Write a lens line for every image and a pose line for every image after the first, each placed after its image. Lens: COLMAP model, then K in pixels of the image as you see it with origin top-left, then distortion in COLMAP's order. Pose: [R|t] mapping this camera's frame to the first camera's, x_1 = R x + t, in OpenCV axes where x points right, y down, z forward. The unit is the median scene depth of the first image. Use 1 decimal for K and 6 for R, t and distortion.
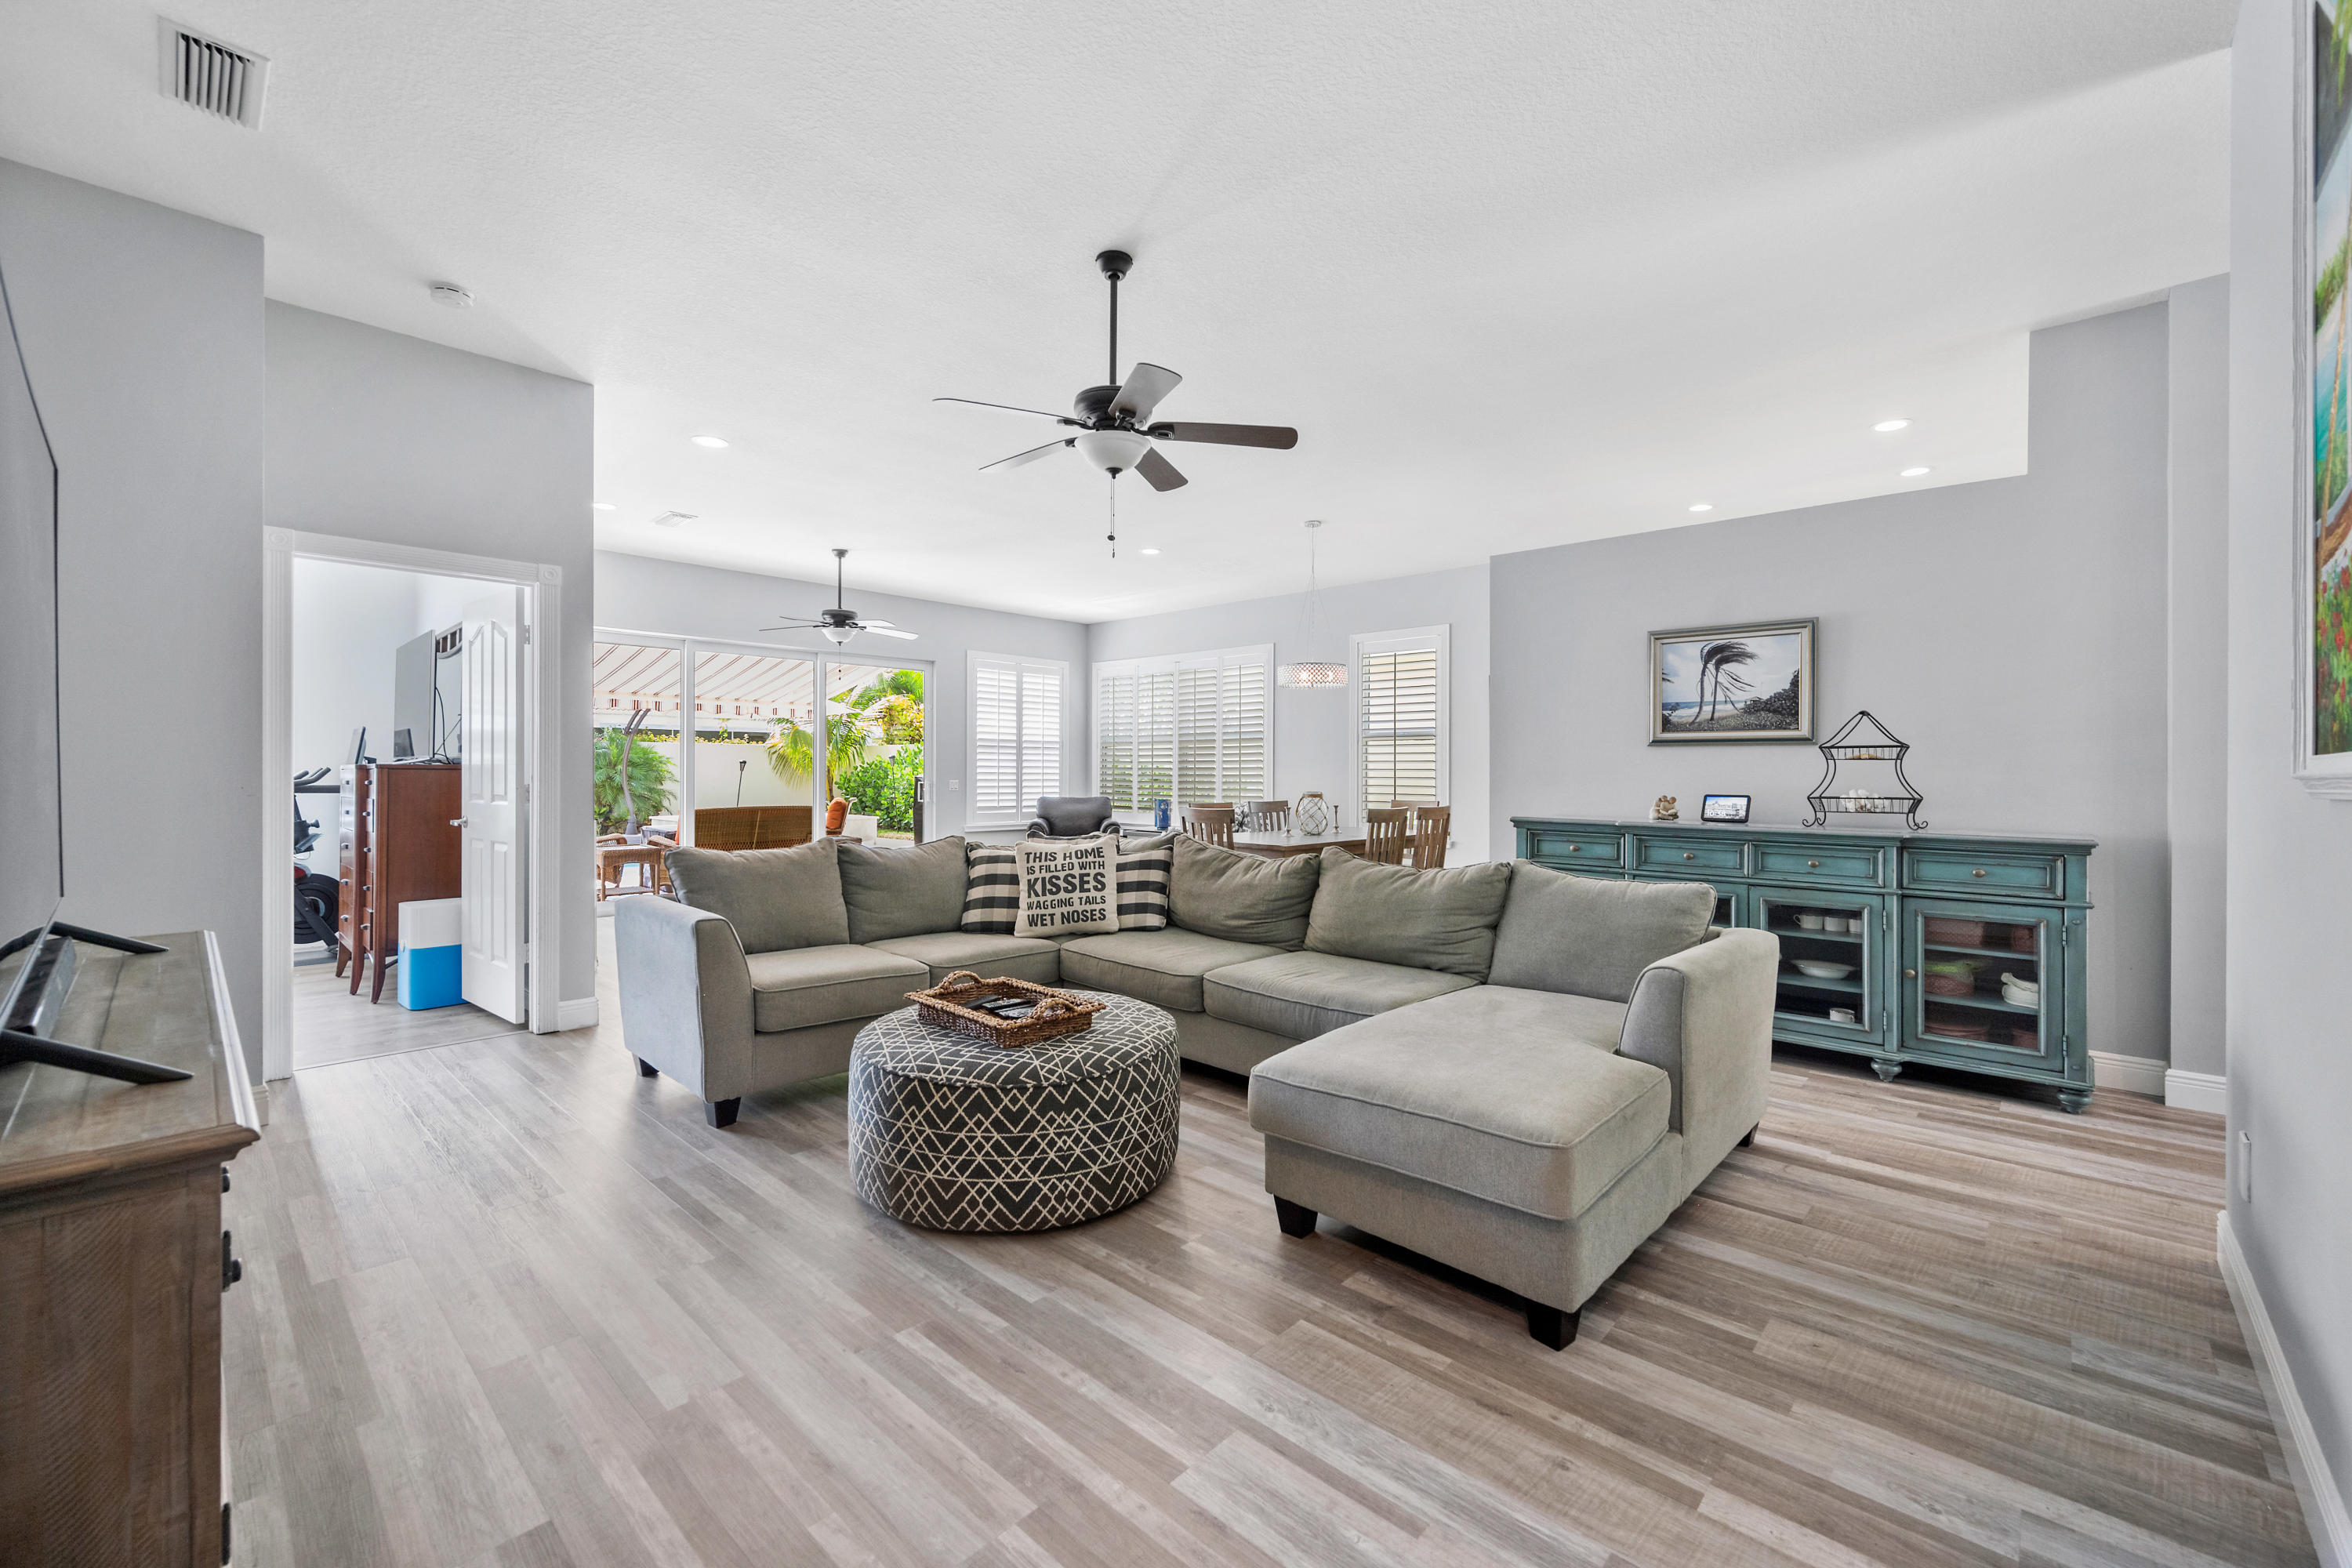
lens RADIAL K [[939.1, 0, 1182.3], [0, 939.1, 771.2], [0, 0, 1]] dist [-0.000053, 0.000107]
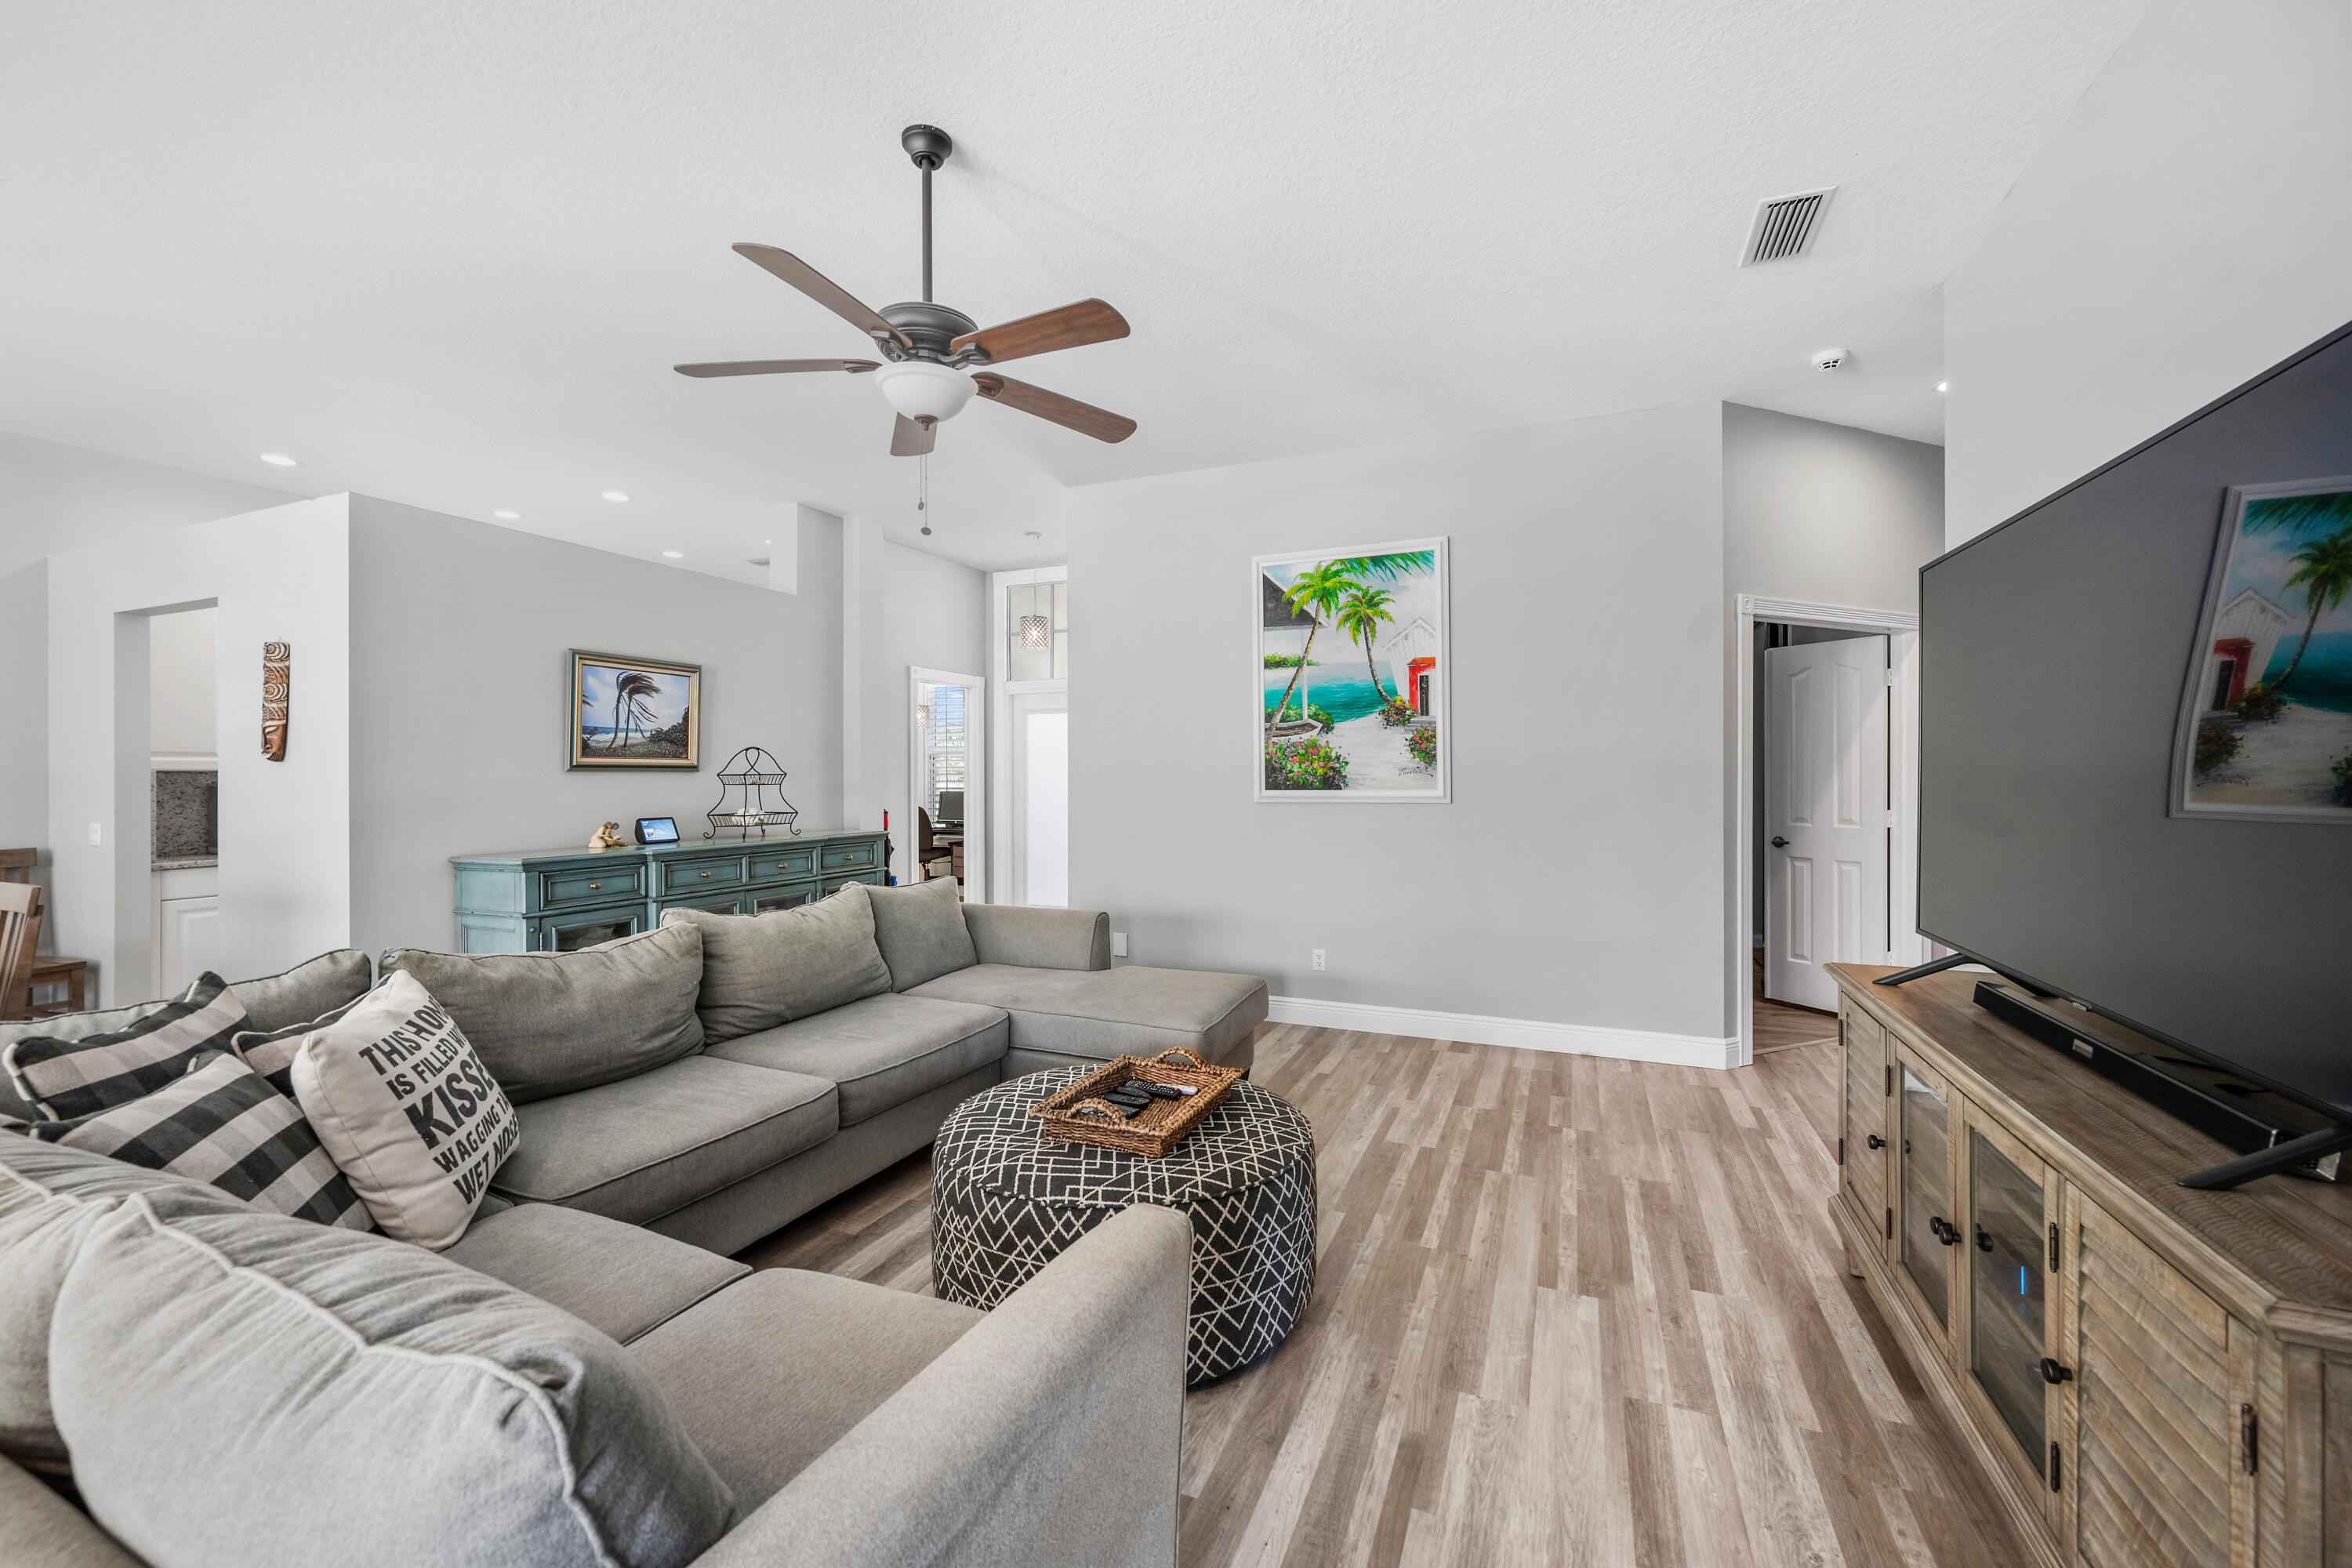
lens RADIAL K [[939.1, 0, 1182.3], [0, 939.1, 771.2], [0, 0, 1]] dist [-0.000053, 0.000107]
pose [[-0.338040, -0.001051, 0.941131, -1.045855], [0.000140, 0.999999, 0.001167, -0.048317], [-0.941132, 0.000527, -0.338040, 1.307302]]
